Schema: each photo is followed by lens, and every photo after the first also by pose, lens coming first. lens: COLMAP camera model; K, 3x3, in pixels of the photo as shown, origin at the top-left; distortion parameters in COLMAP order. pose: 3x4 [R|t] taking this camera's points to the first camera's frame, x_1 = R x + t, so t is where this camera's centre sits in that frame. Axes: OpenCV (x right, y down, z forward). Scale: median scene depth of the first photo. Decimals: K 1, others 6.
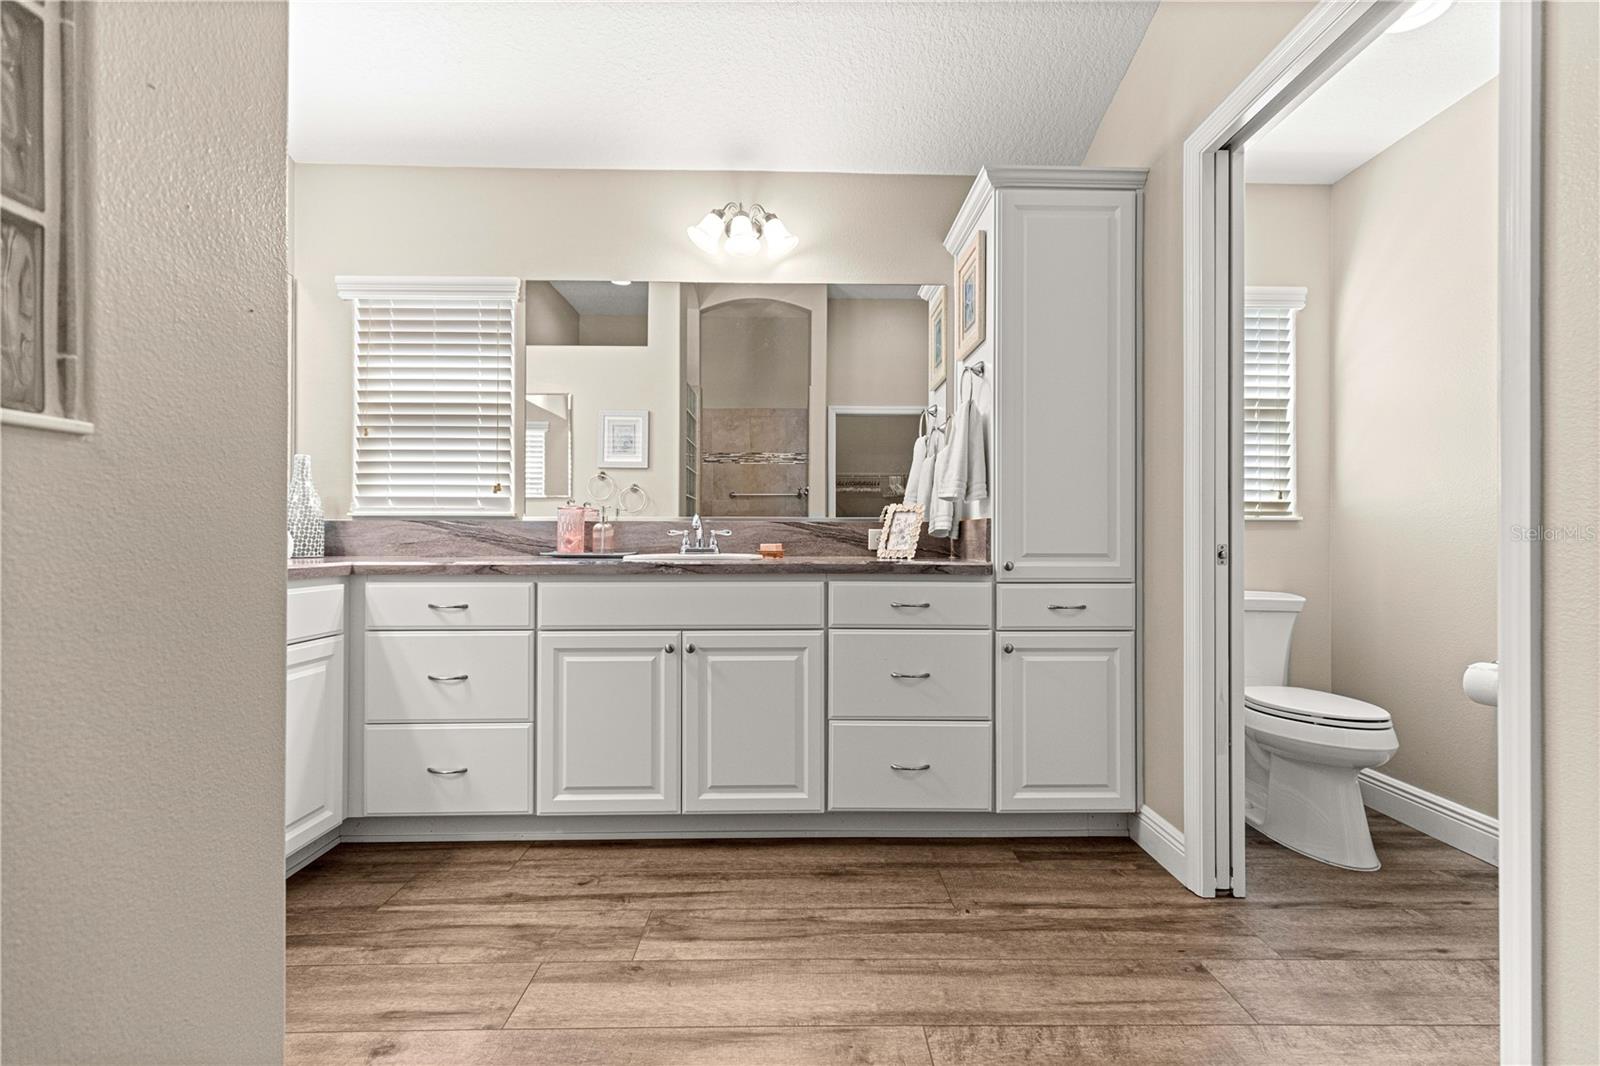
lens RADIAL K [[713.7, 0, 812.6], [0, 713.7, 536.2], [0, 0, 1]] dist [0.003984, 0.000063]
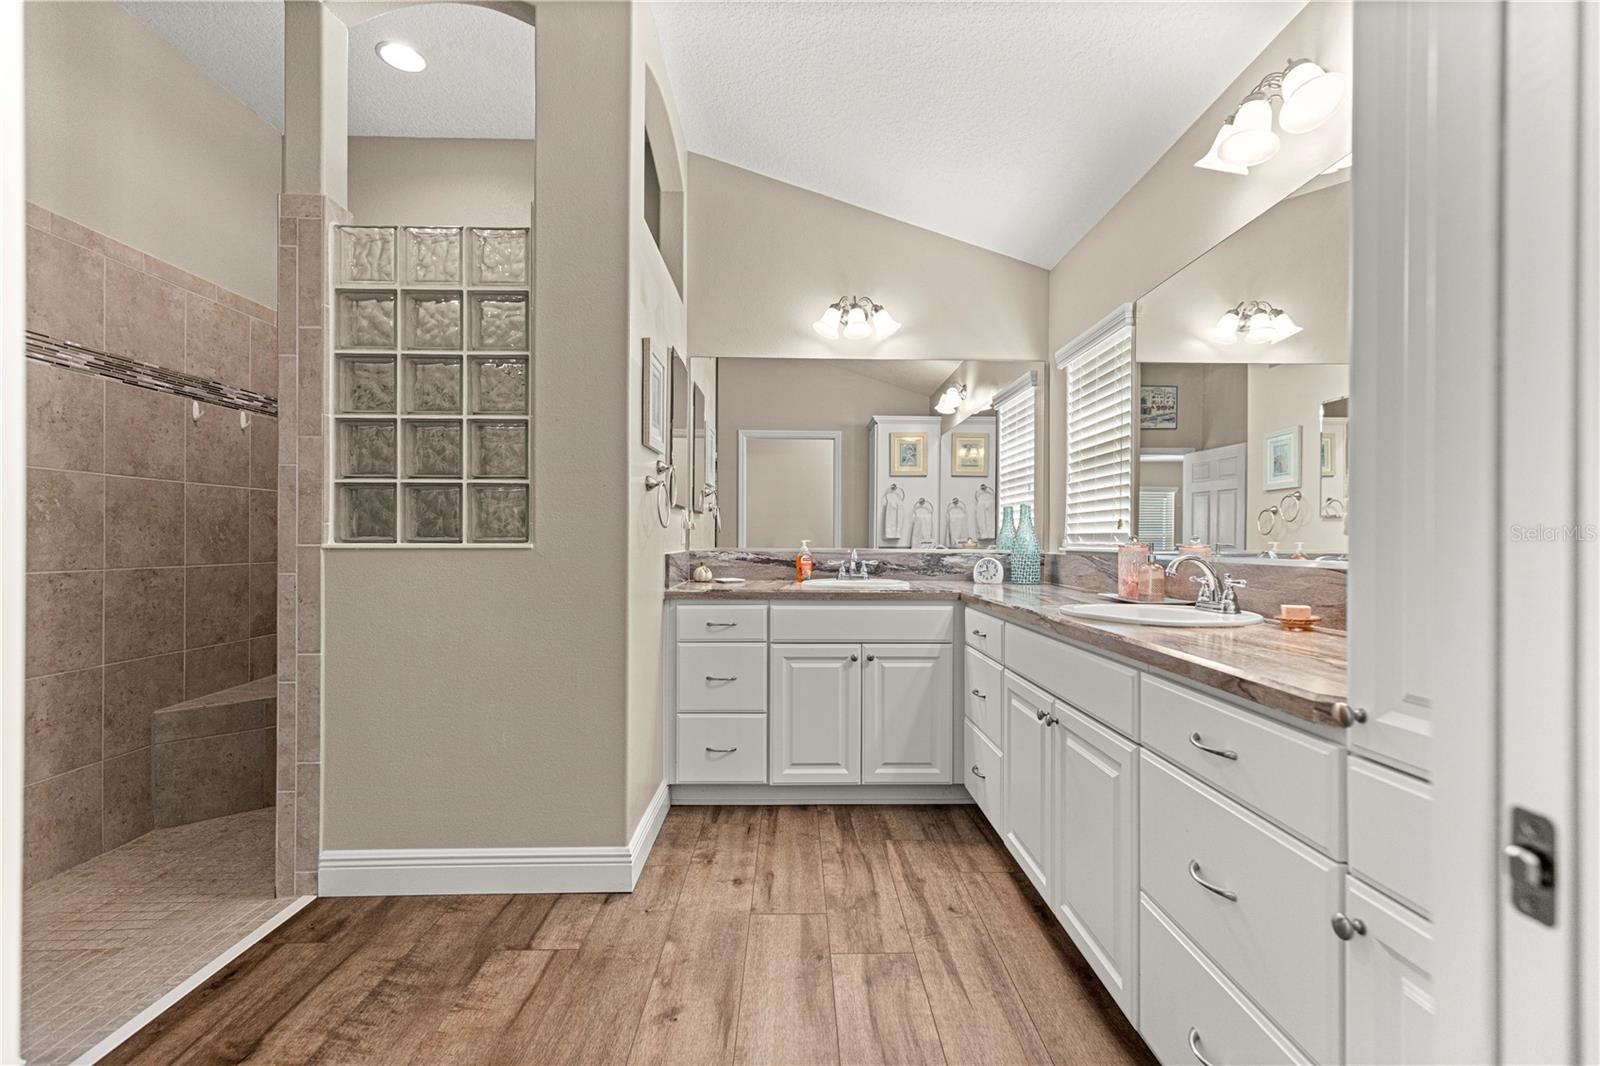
lens RADIAL K [[718.4, 0, 807.8], [0, 718.4, 532.7], [0, 0, 1]] dist [0.004351, -0.000017]
pose [[-0.003936, -0.007442, -0.999965, 0.808466], [0.004741, 0.999961, -0.007461, -0.073291], [0.999981, -0.004770, -0.003901, 0.847782]]
